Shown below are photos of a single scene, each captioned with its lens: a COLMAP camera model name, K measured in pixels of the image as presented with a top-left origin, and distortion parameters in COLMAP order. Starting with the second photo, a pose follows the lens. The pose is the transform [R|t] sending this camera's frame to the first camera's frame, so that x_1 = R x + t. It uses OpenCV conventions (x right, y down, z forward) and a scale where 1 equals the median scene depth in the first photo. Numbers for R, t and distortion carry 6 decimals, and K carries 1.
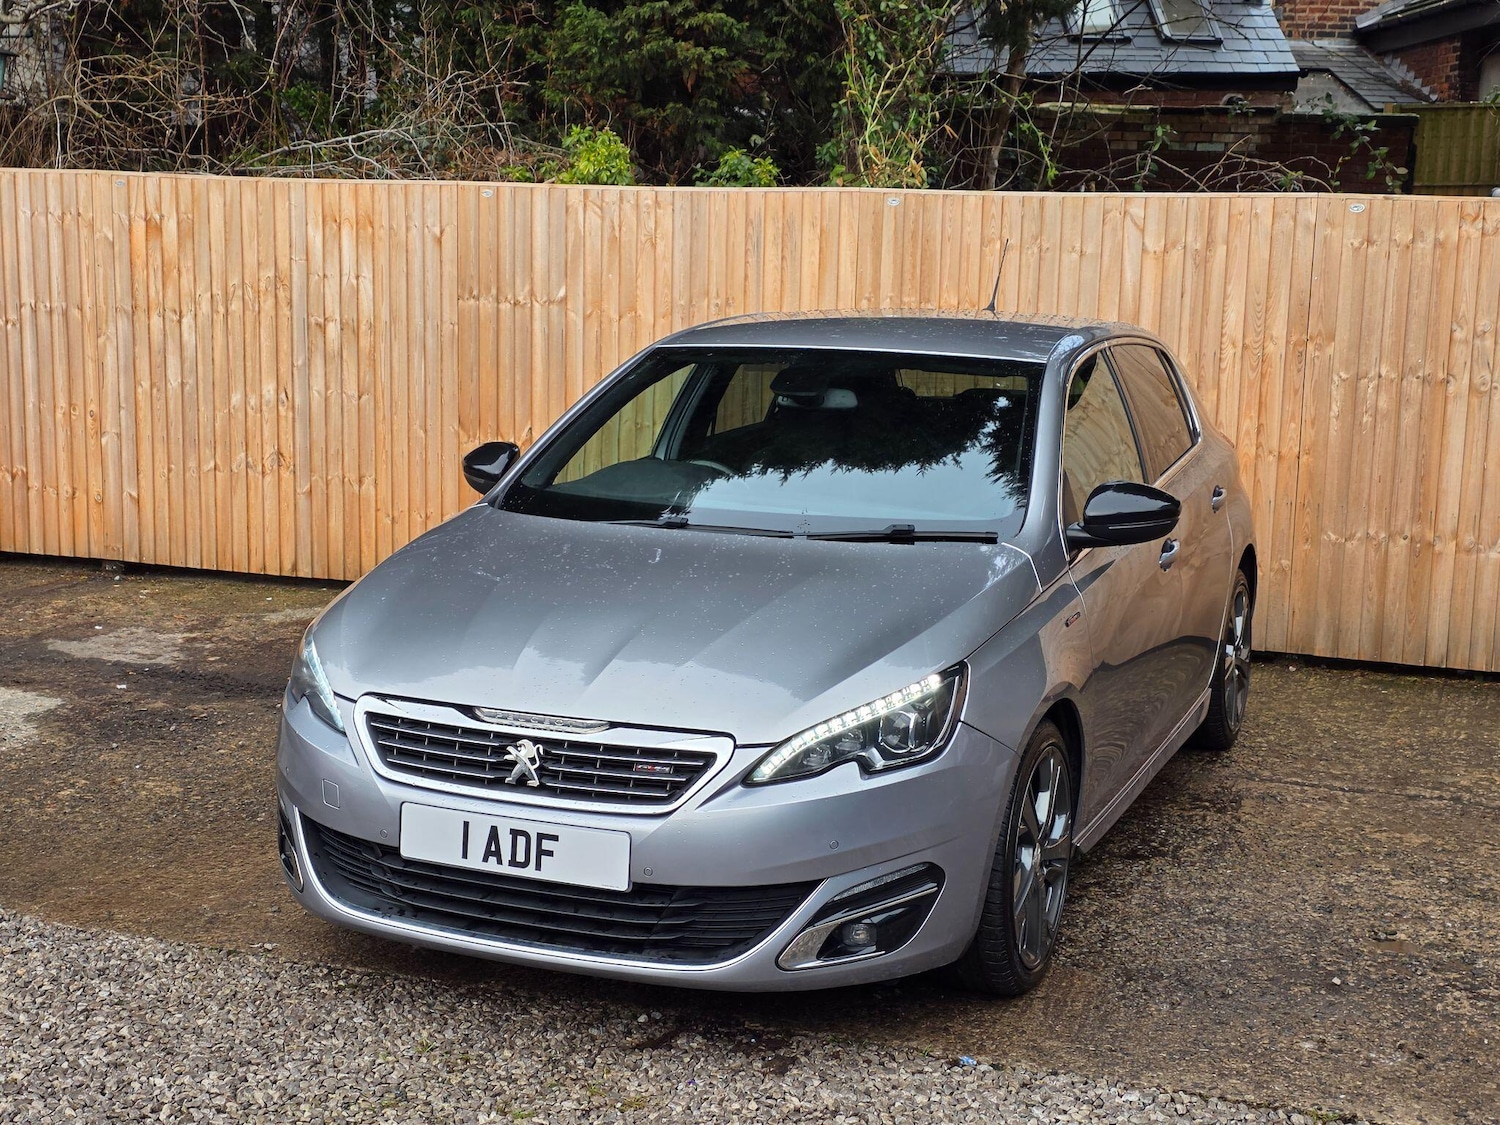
lens RADIAL K [[2083.3, 0, 755.4], [0, 2083.3, 550.4], [0, 0, 1]] dist [0.099521, 0.000000]
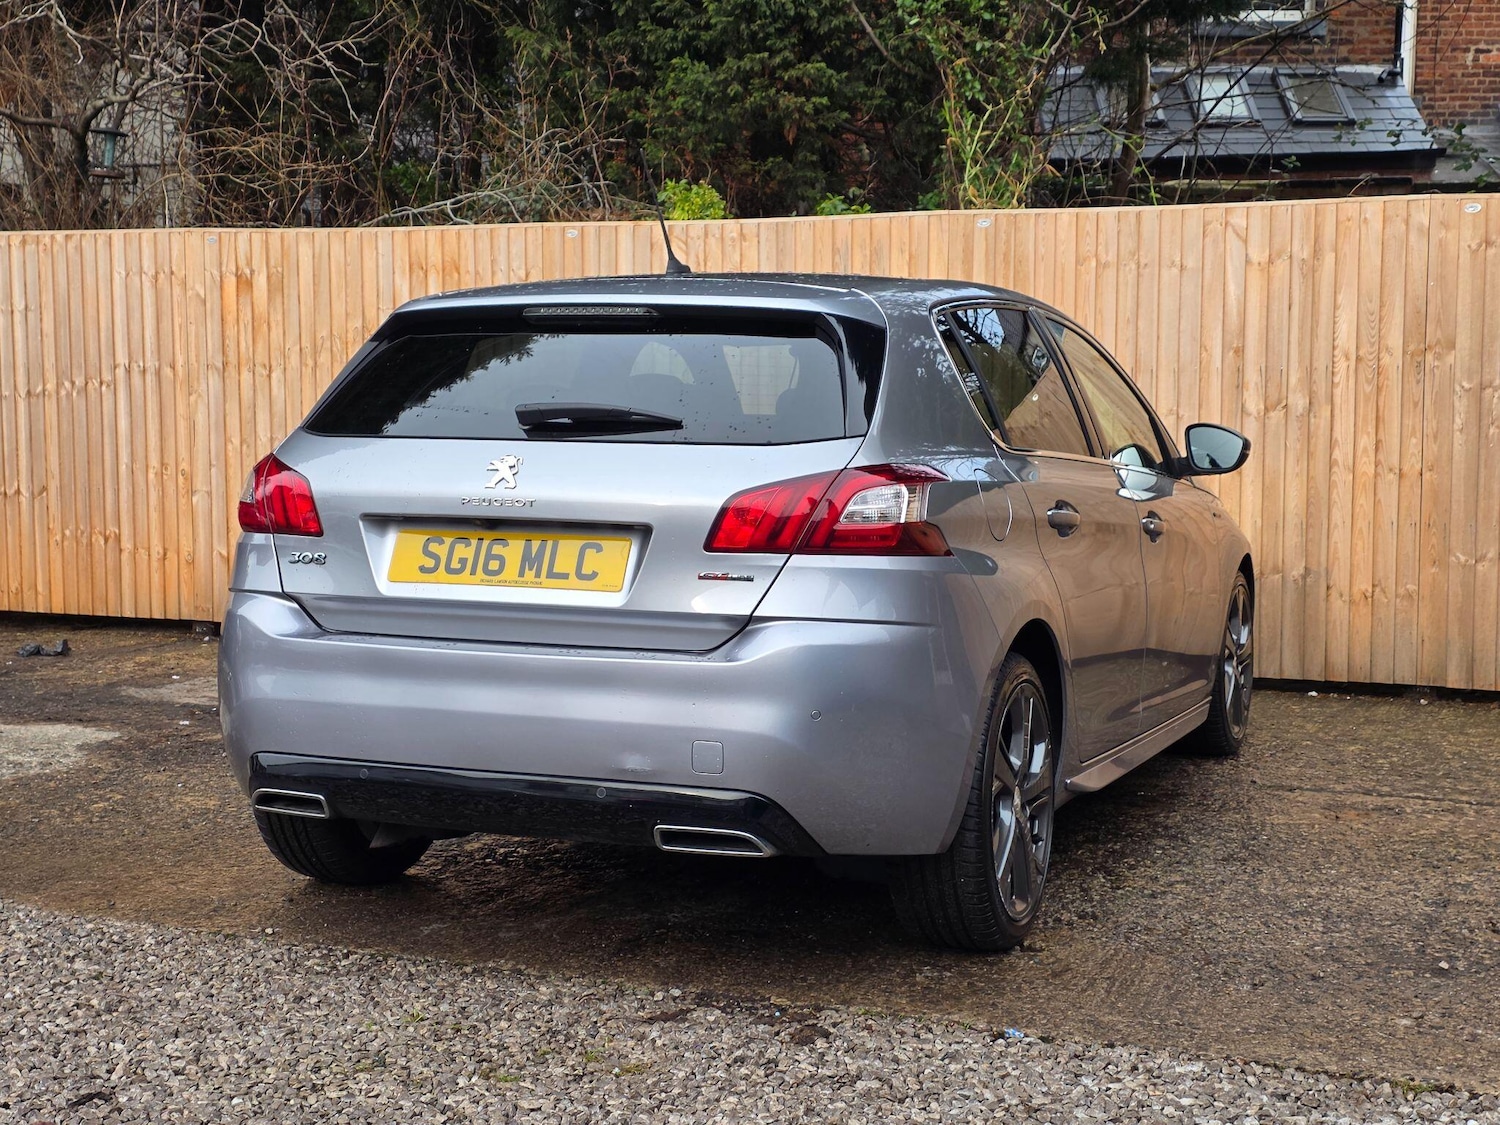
lens RADIAL K [[2083.3, 0, 771.7], [0, 2083.3, 540.0], [0, 0, 1]] dist [0.099521, 0.000000]
pose [[0.997579, -0.016432, -0.067566, 0.031917], [0.011398, 0.997176, -0.074225, 0.050846], [0.068595, 0.073275, 0.994950, 0.045368]]
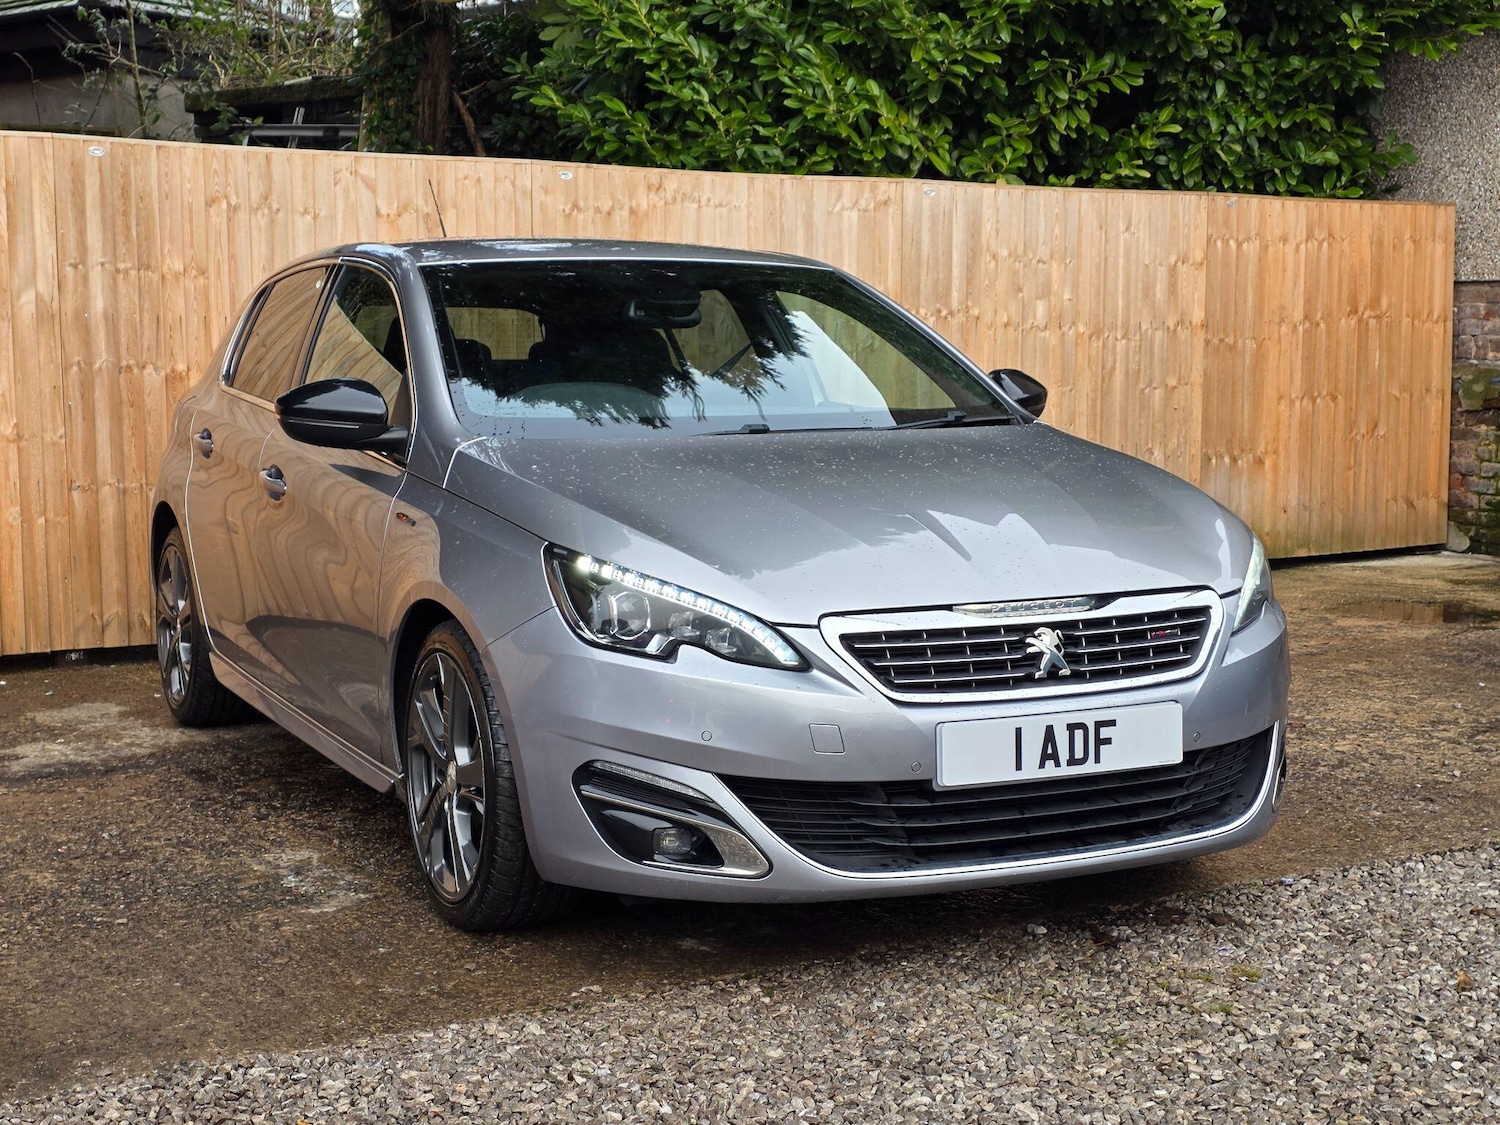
lens RADIAL K [[2083.3, 0, 748.5], [0, 2083.3, 586.5], [0, 0, 1]] dist [0.099521, 0.000000]
pose [[0.654001, -0.113319, 0.747958, -0.434311], [0.130538, 0.990791, 0.035968, 0.012641], [-0.745146, 0.074113, 0.662771, 0.253720]]
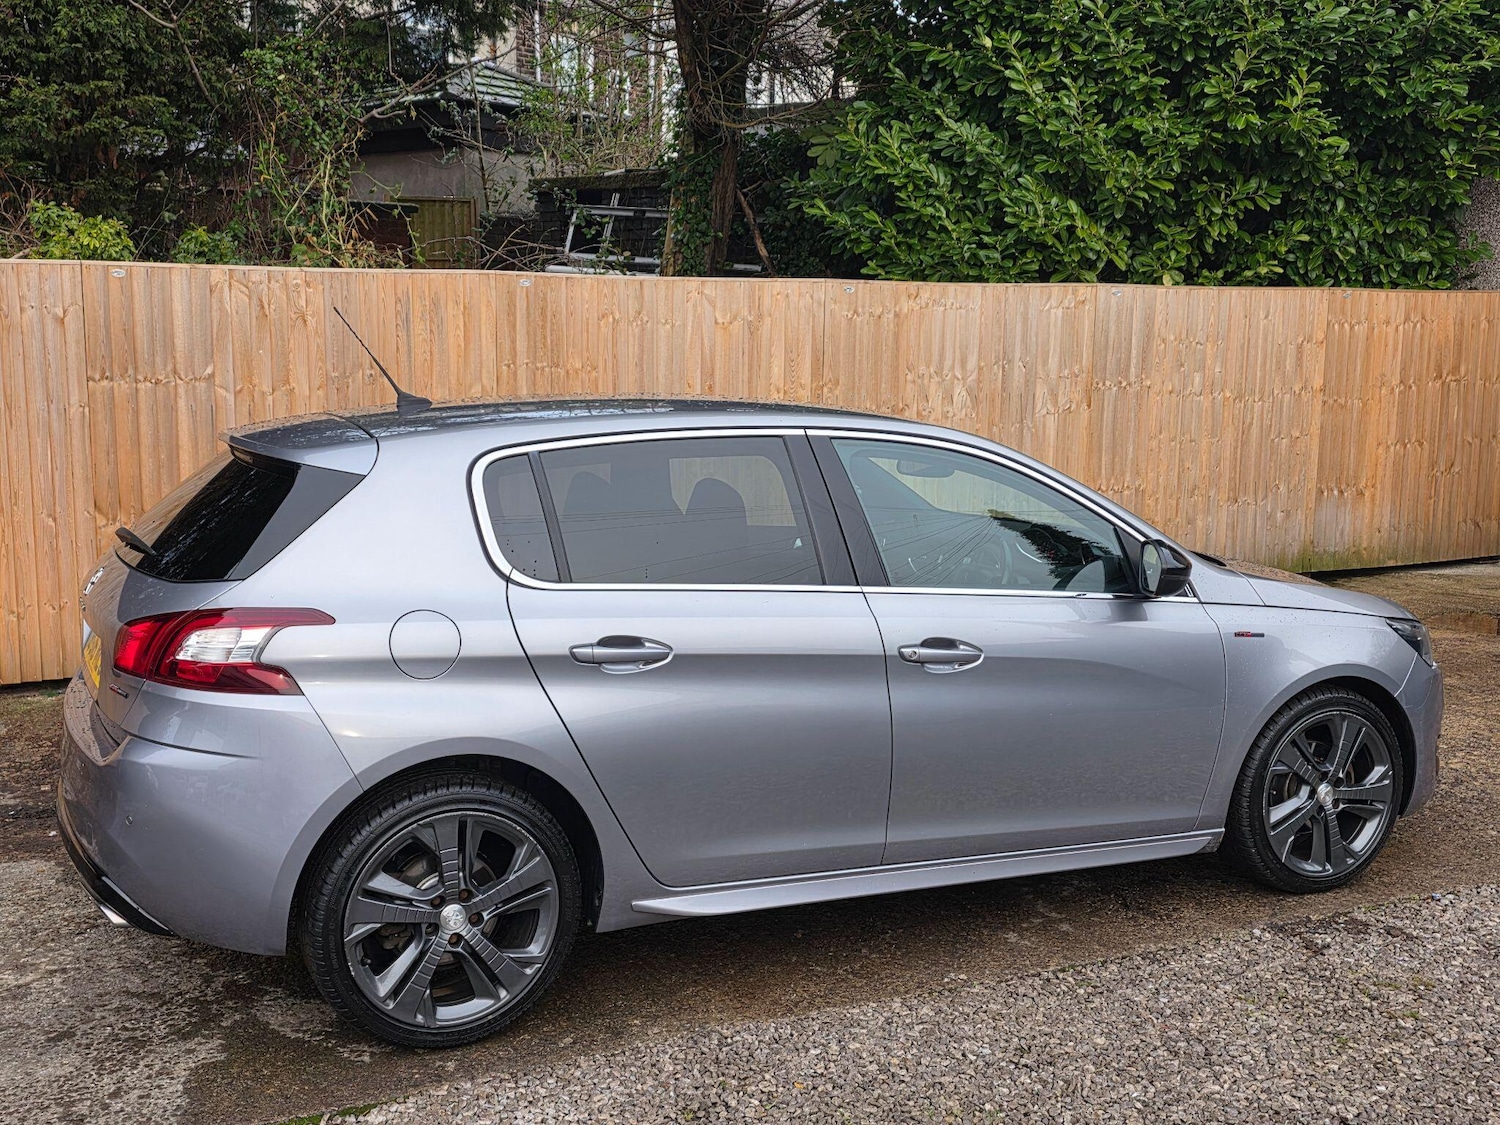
lens RADIAL K [[1631.3, 0, 762.7], [0, 1631.3, 561.0], [0, 0, 1]] dist [0.067014, 0.000000]
pose [[0.713207, -0.122847, 0.690105, -0.508149], [0.110536, 0.991915, 0.062336, -0.055464], [-0.692184, 0.031823, 0.721020, 0.253426]]
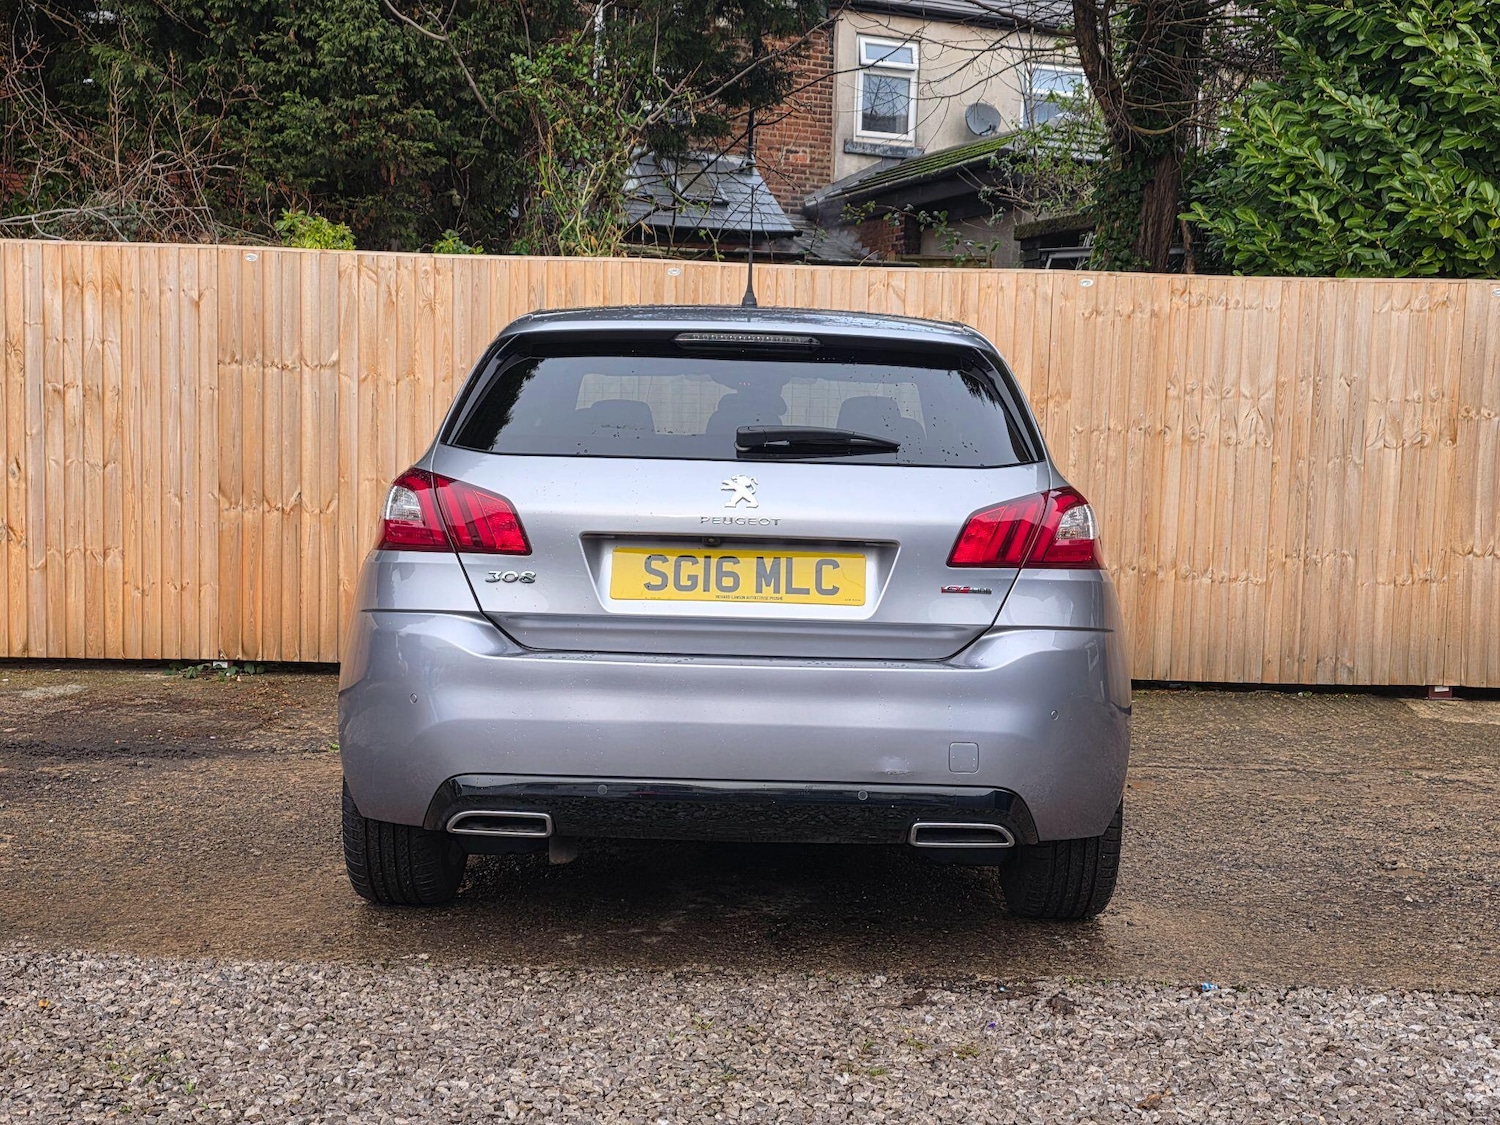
lens RADIAL K [[1853.7, 0, 780.3], [0, 1853.7, 573.6], [0, 0, 1]] dist [0.081324, 0.000000]
pose [[0.946021, -0.025094, 0.323131, -0.197821], [0.045477, 0.997412, -0.055683, 0.043321], [-0.320898, 0.067372, 0.944715, 0.100260]]
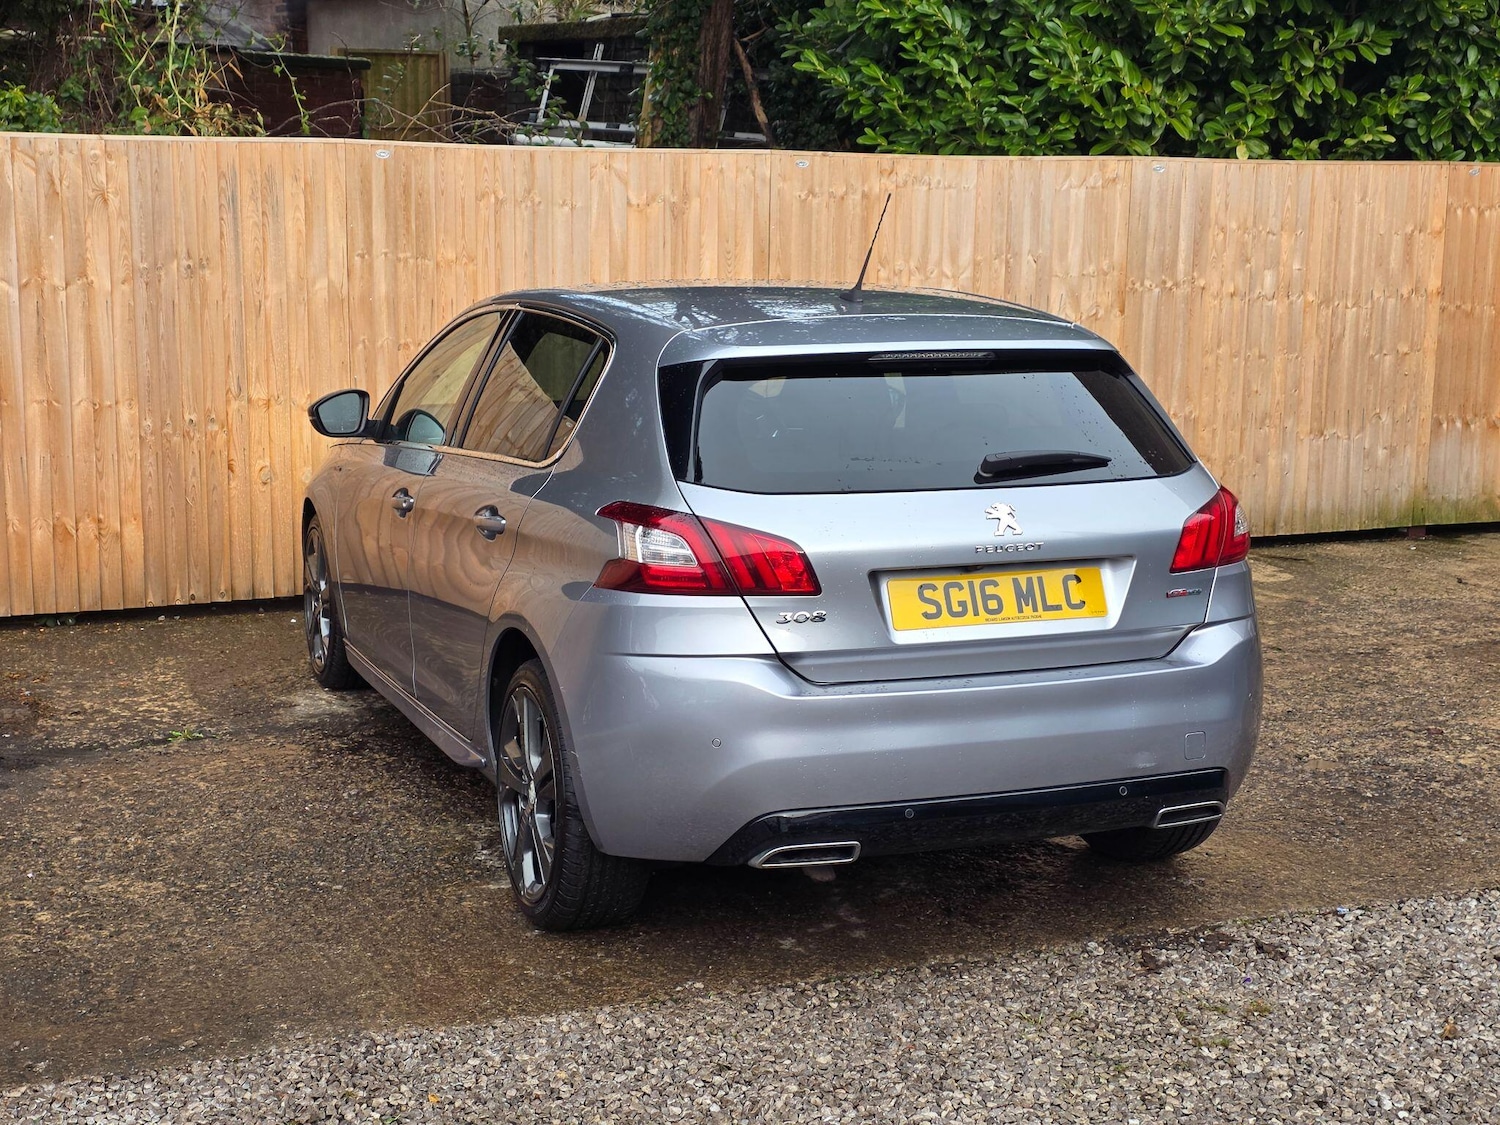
lens RADIAL K [[2083.3, 0, 764.1], [0, 2083.3, 536.6], [0, 0, 1]] dist [0.099521, 0.000000]
pose [[0.761283, -0.120093, 0.637202, -0.448073], [0.102145, 0.992641, 0.065047, -0.038141], [-0.640324, 0.015568, 0.767947, 0.153775]]
